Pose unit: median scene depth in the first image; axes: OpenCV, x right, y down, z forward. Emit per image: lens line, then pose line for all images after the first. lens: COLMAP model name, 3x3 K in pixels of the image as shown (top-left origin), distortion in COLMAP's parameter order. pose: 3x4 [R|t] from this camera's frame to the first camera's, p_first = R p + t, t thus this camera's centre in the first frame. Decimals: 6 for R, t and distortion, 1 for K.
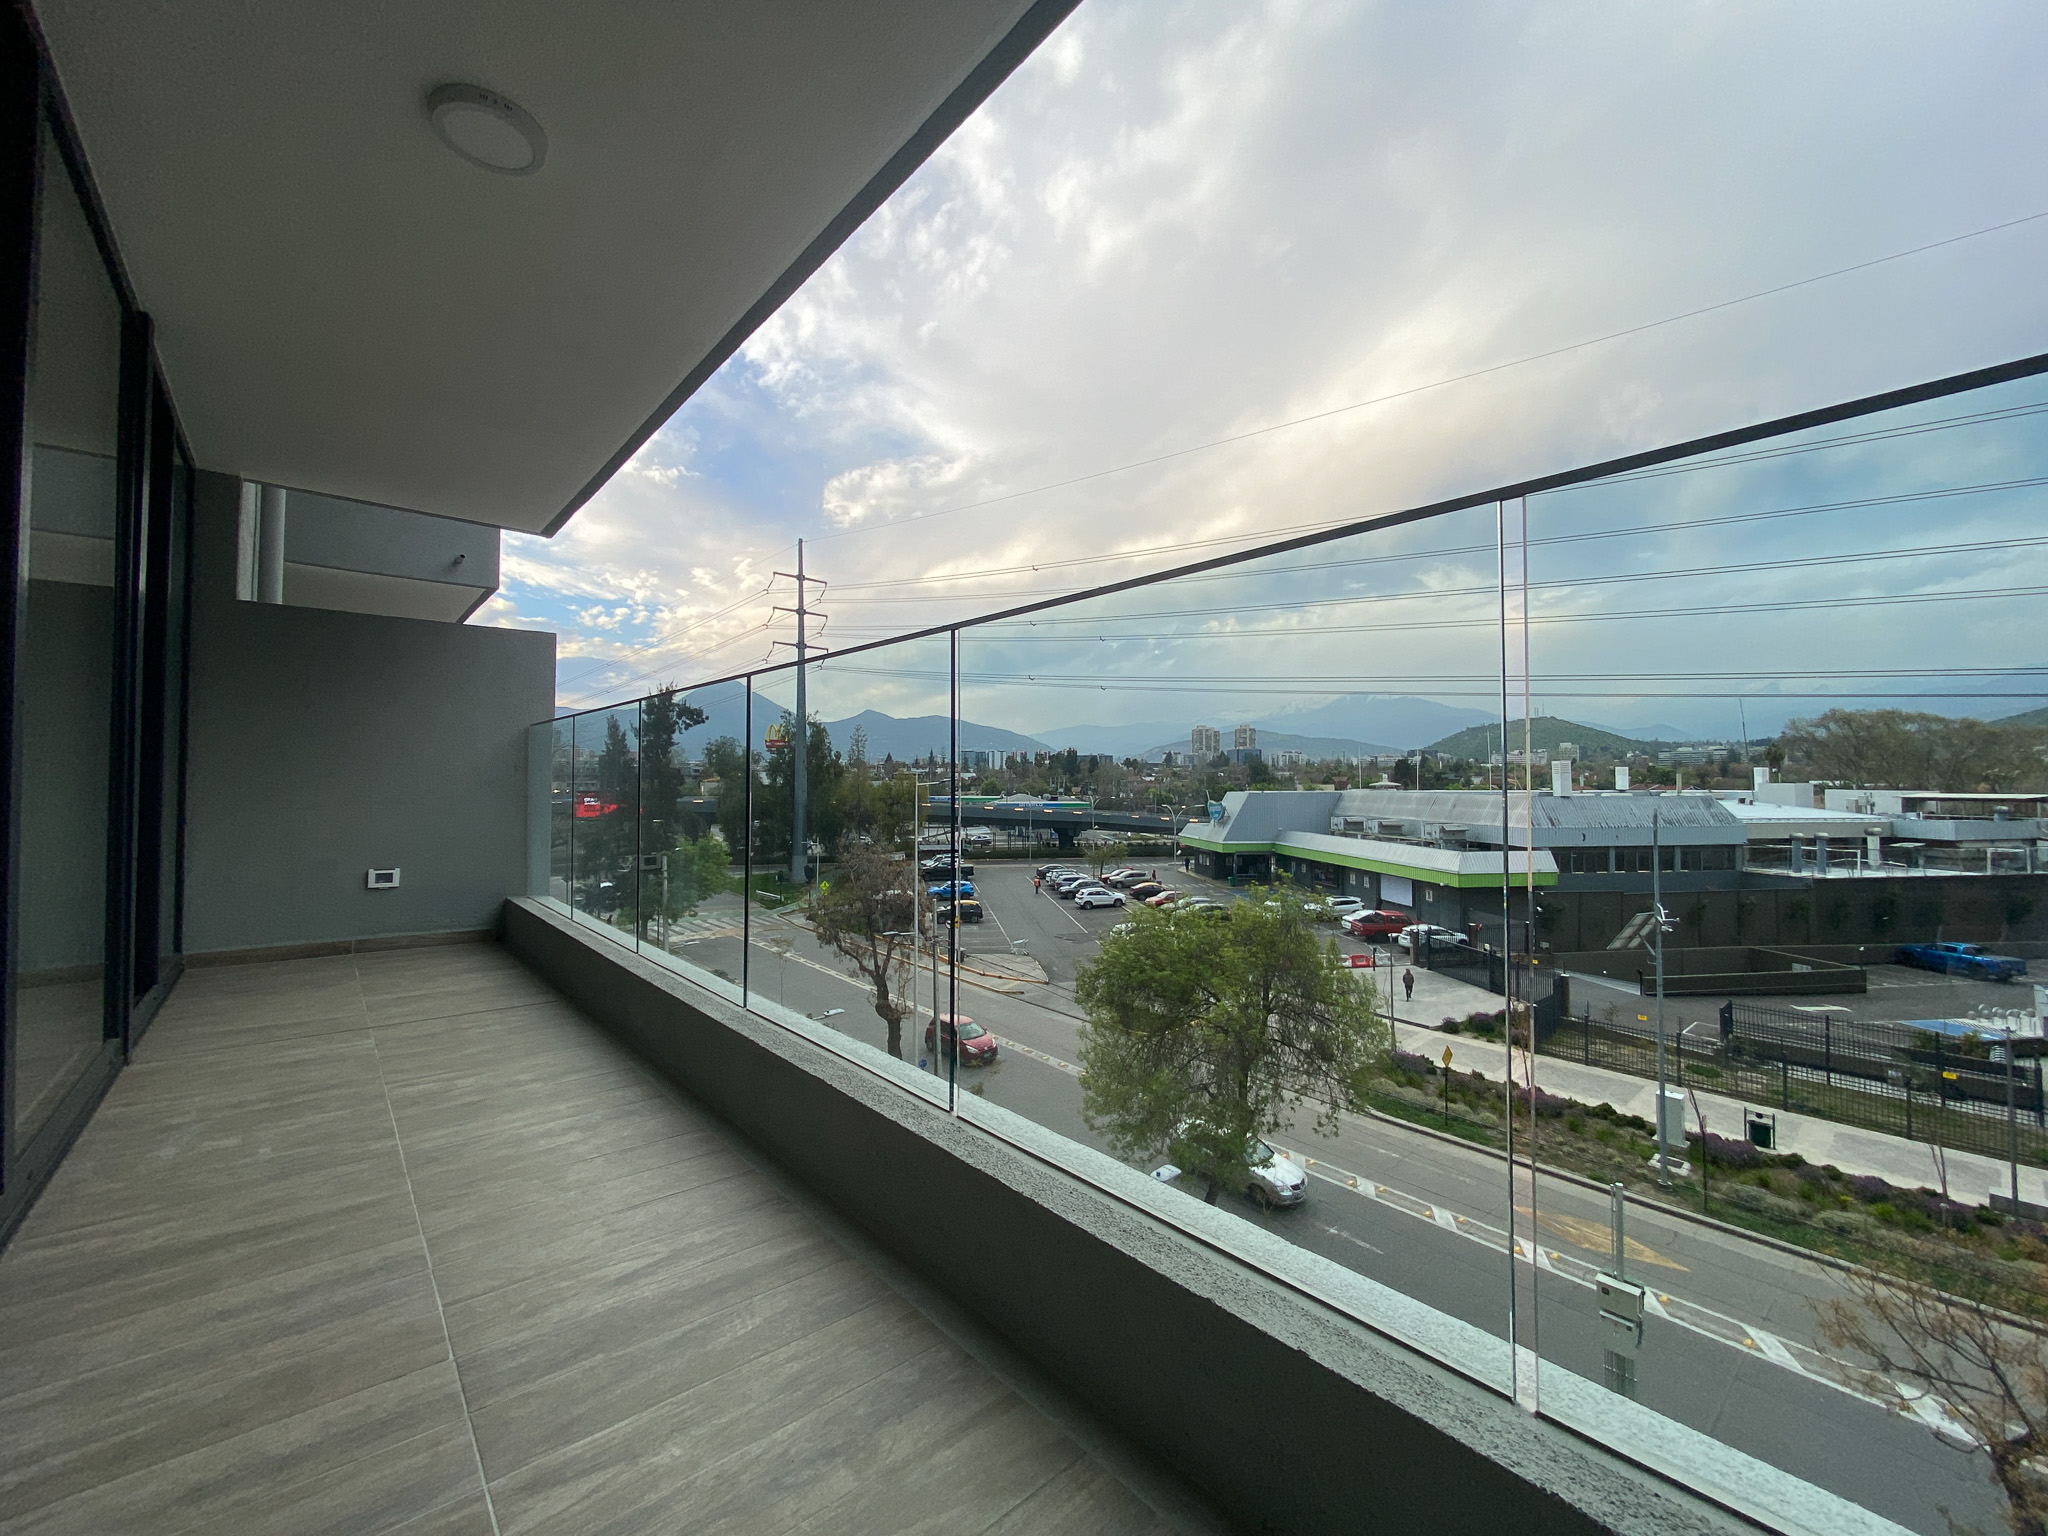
lens RADIAL K [[827.6, 0, 1025.1], [0, 827.6, 758.6], [0, 0, 1]] dist [-0.001838, -0.000927]
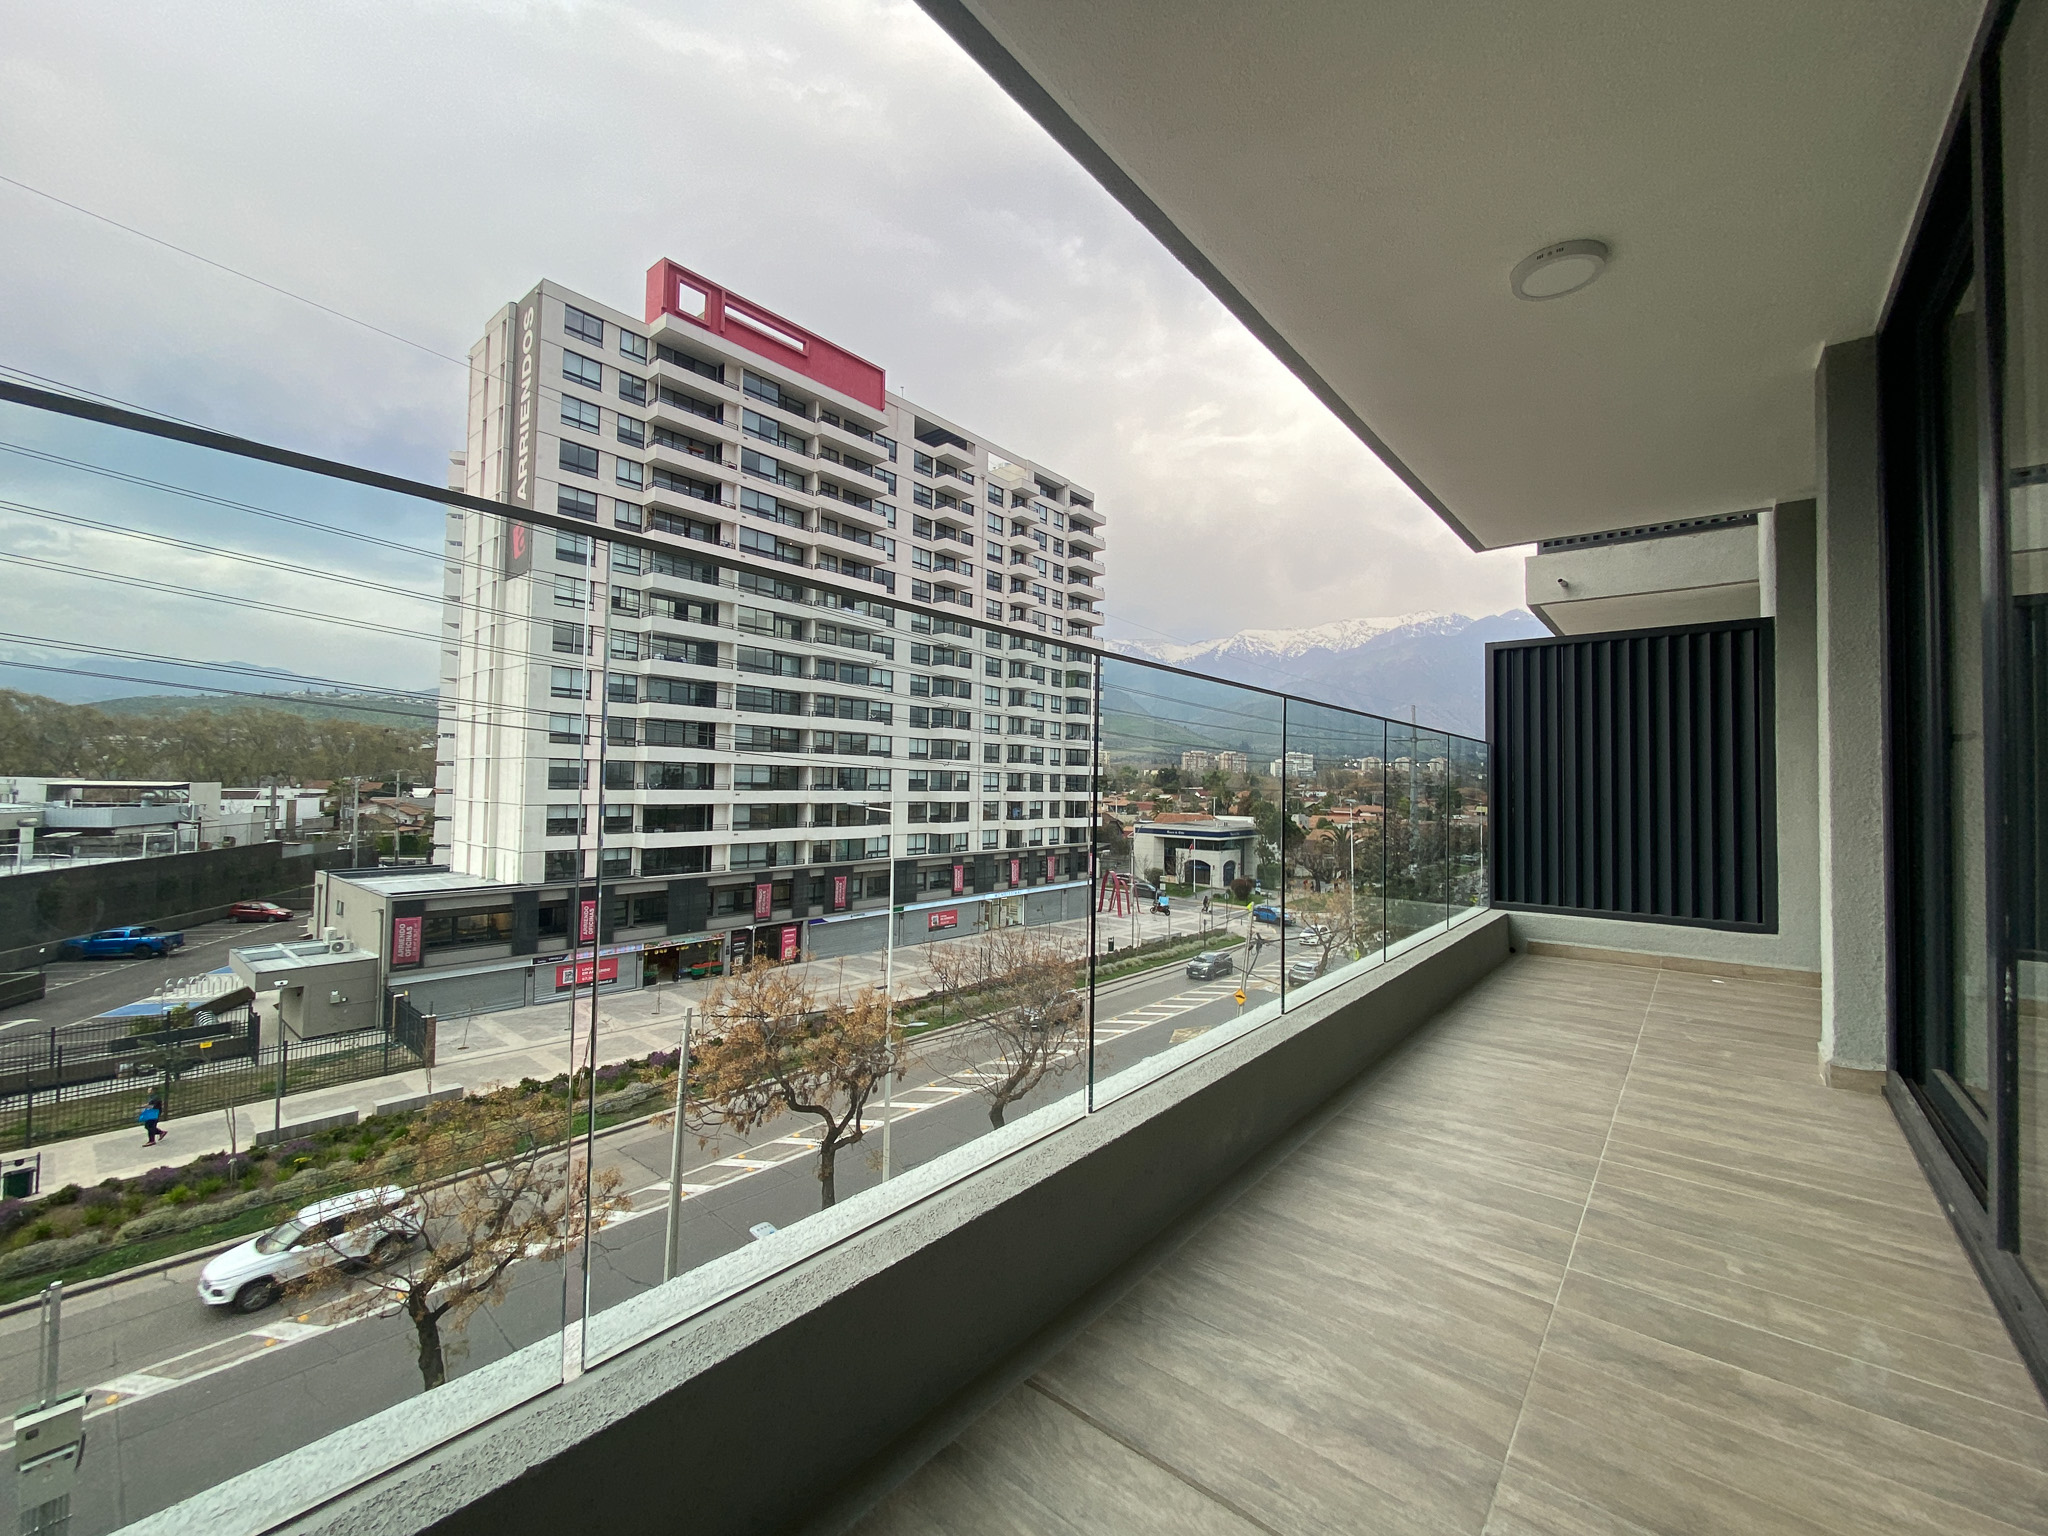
lens RADIAL K [[827.6, 0, 1025.1], [0, 827.6, 758.6], [0, 0, 1]] dist [-0.001838, -0.000927]
pose [[-0.161684, 0.027486, 0.986460, -0.131954], [-0.043915, 0.998421, -0.035017, 0.002994], [-0.985865, -0.048982, -0.160222, 0.149776]]
